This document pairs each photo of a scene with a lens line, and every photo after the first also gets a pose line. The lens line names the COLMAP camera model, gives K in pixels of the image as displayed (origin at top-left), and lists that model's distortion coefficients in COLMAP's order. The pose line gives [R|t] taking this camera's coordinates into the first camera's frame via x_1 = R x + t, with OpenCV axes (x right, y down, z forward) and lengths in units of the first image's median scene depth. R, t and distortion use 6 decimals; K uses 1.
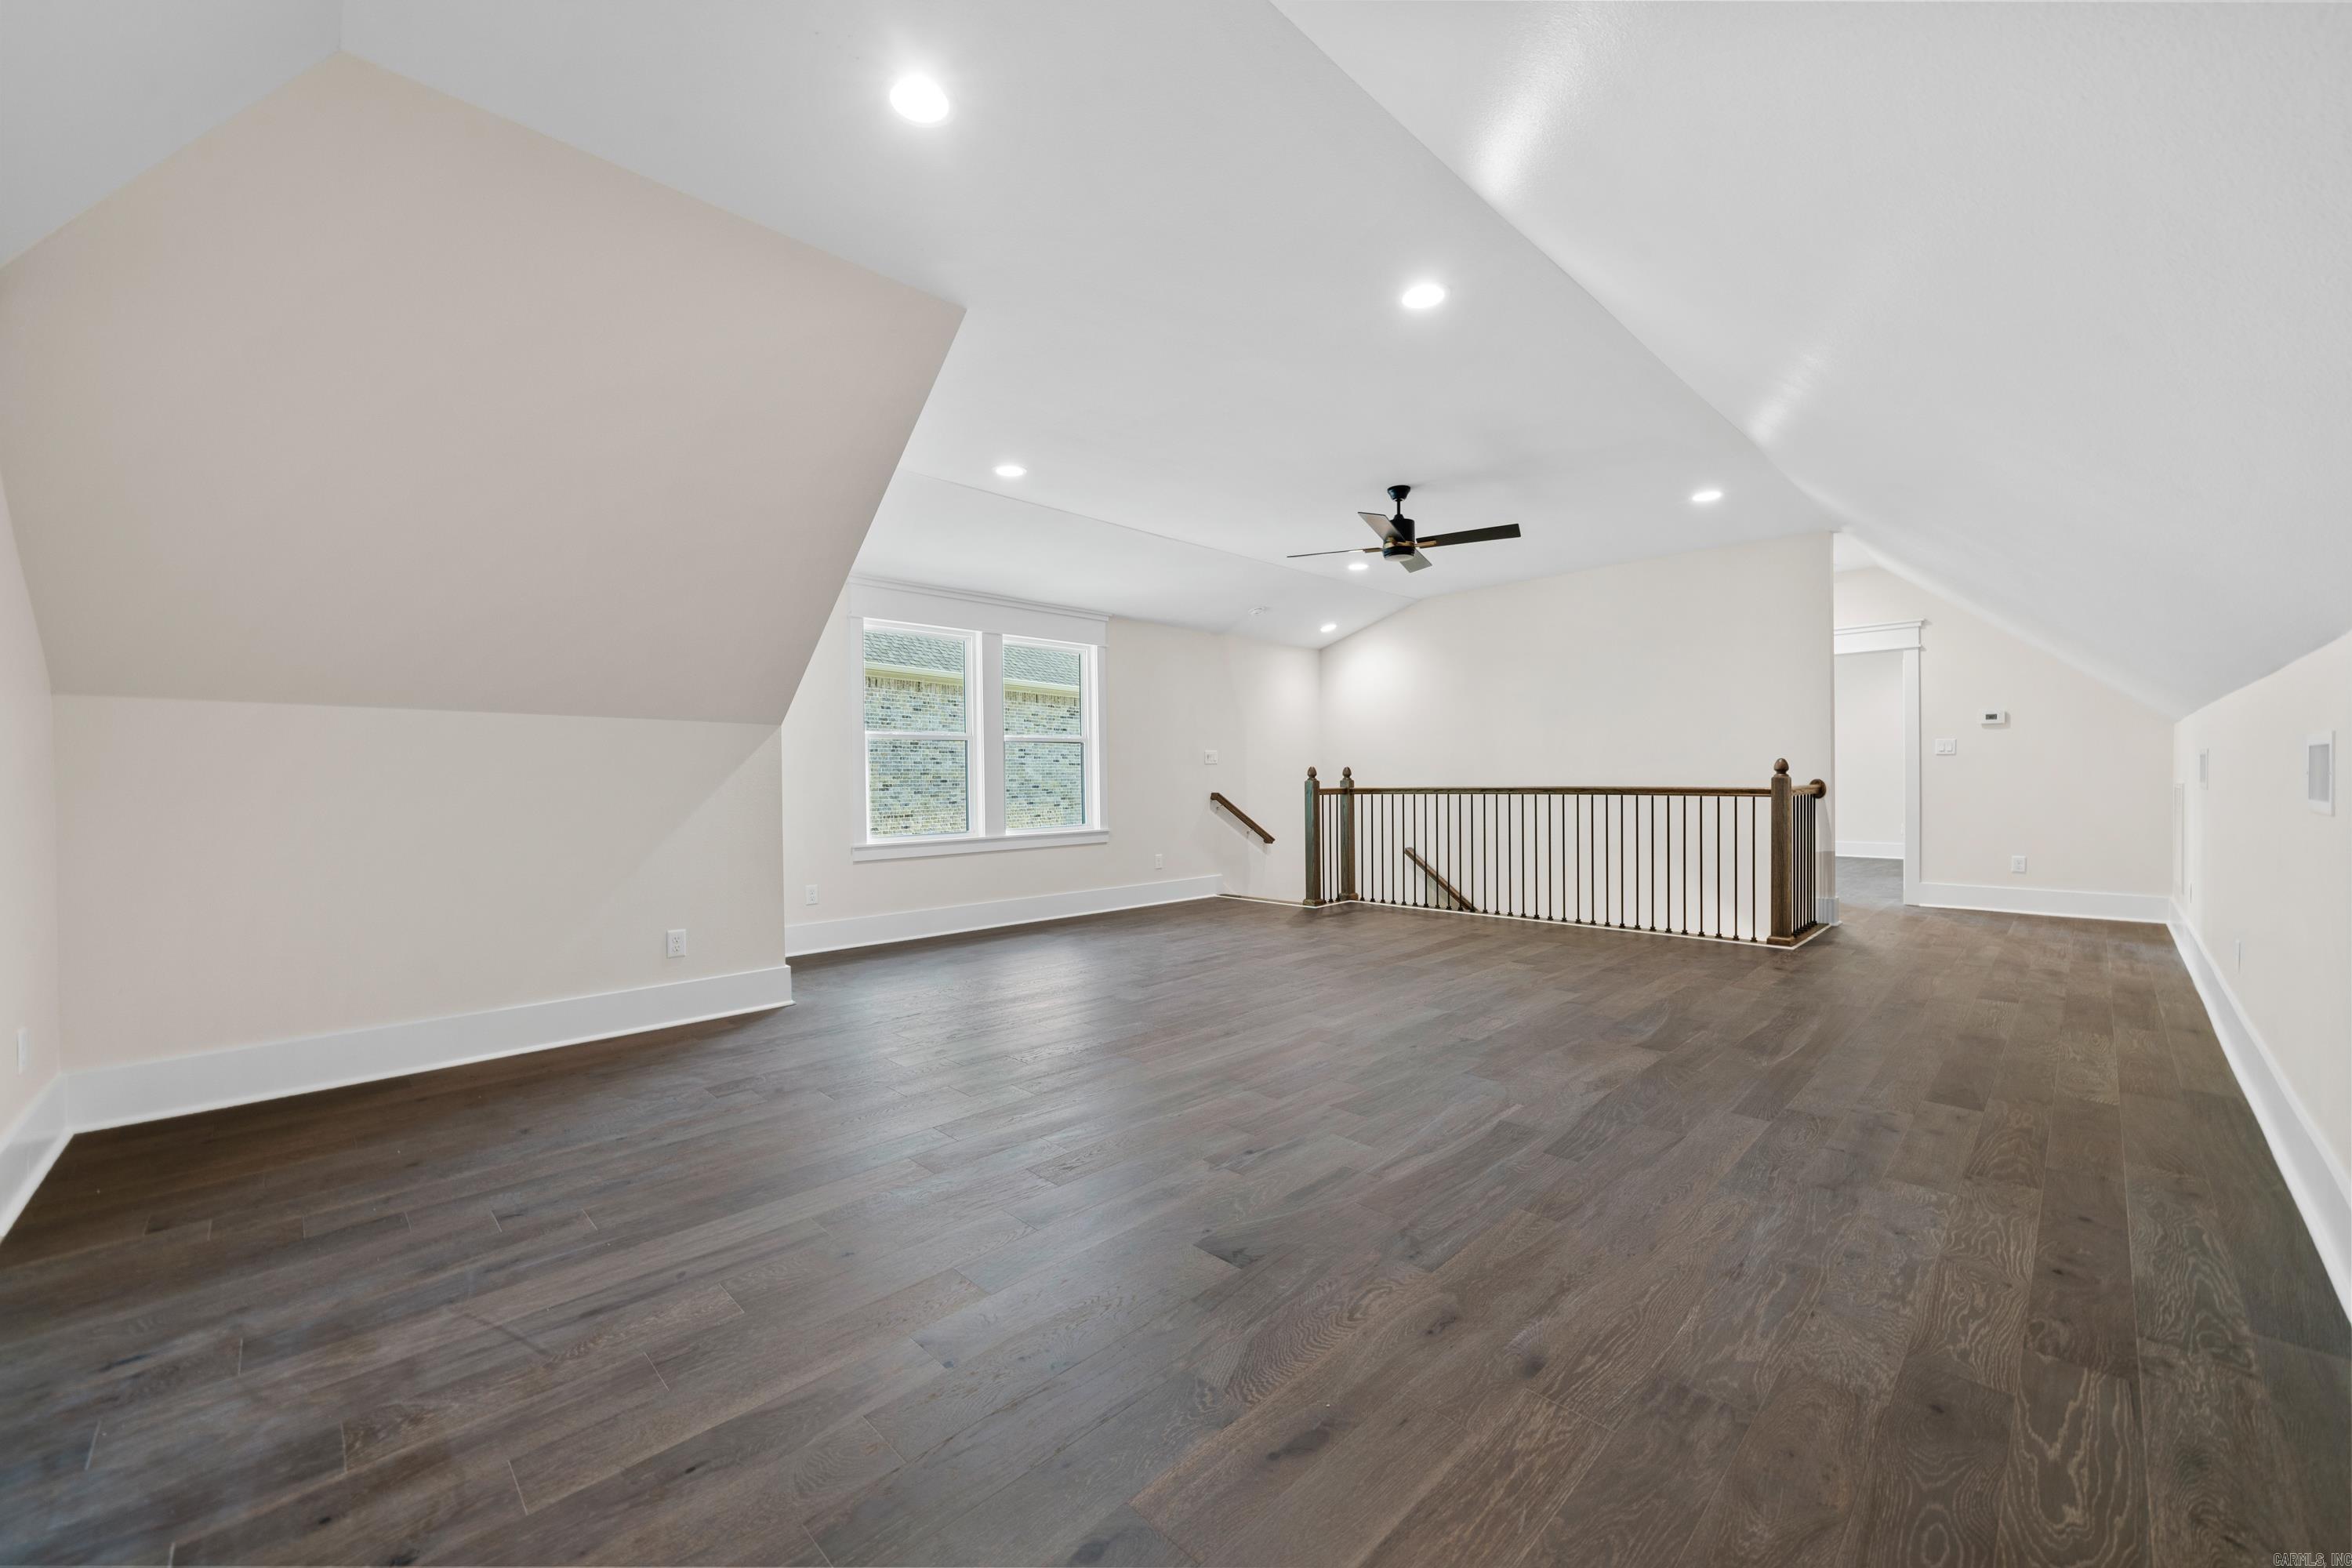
lens RADIAL K [[886.7, 0, 1176.0], [0, 886.7, 784.0], [0, 0, 1]] dist [0.001786, -0.000073]
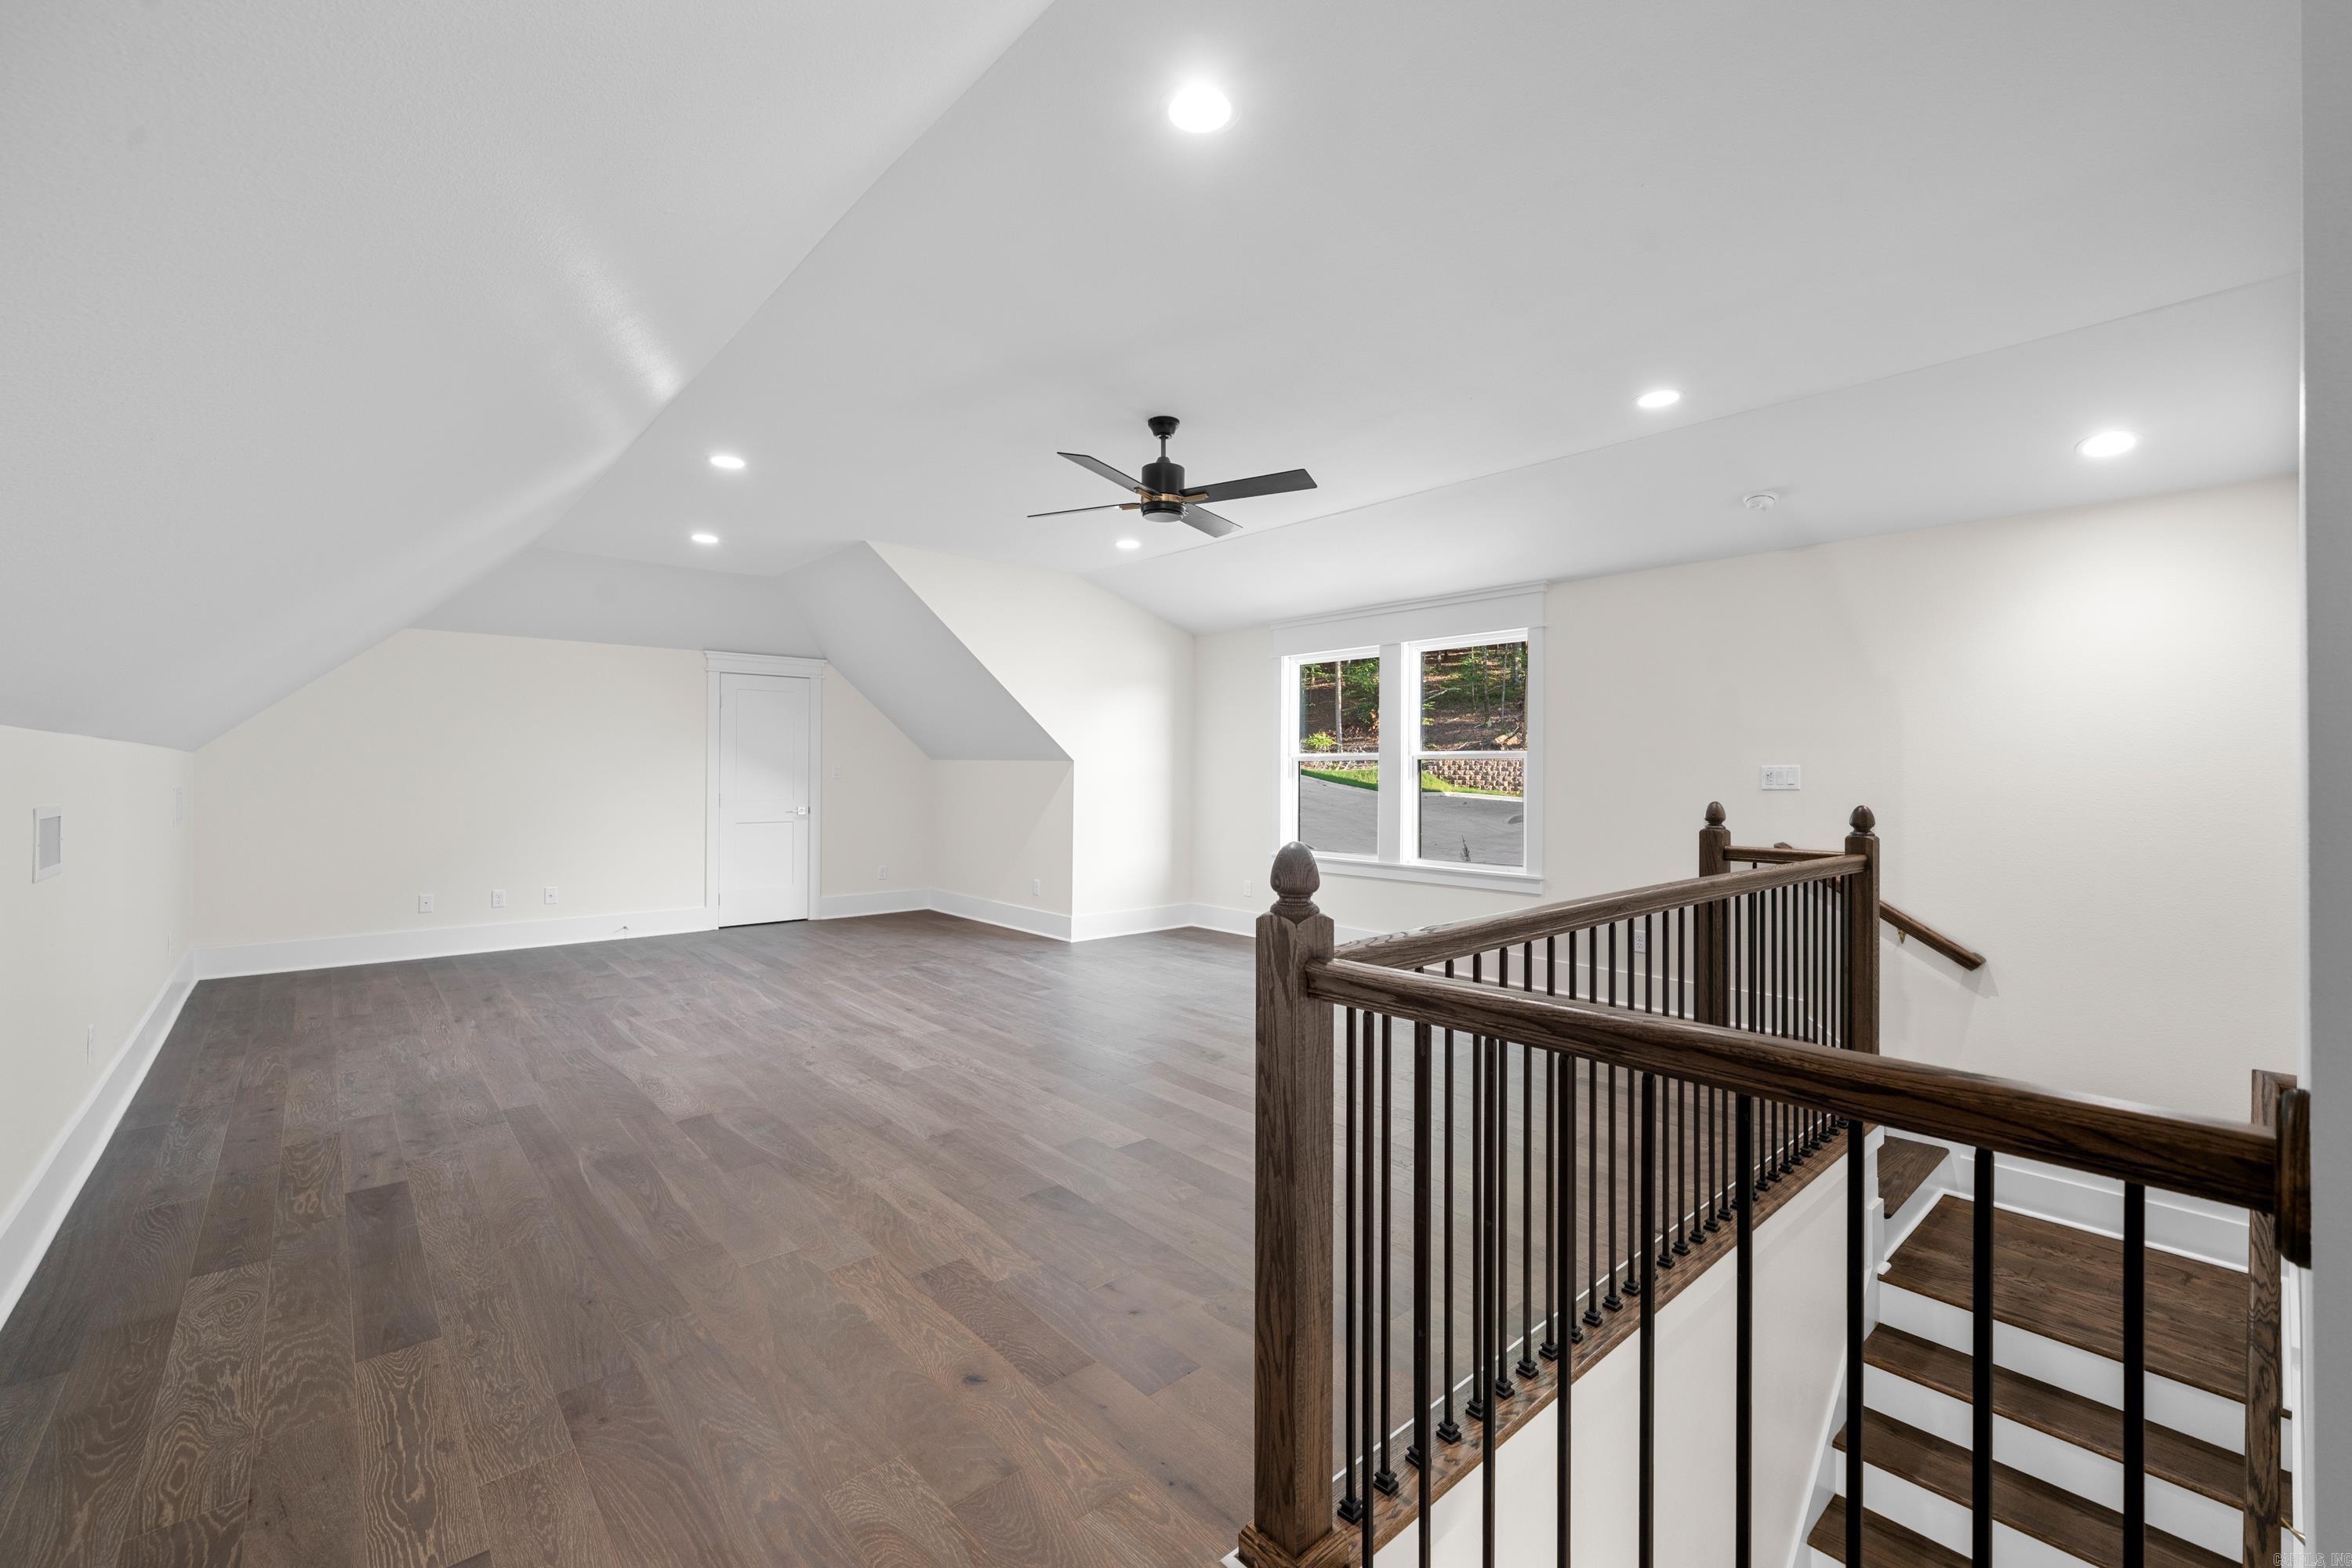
lens RADIAL K [[969.5, 0, 1179.8], [0, 969.5, 766.1], [0, 0, 1]] dist [0.003226, 0.000827]
pose [[-0.042988, 0.002408, -0.999073, 1.631534], [-0.012322, 0.999920, 0.002940, -0.086169], [0.999000, 0.012437, -0.042955, 1.649987]]
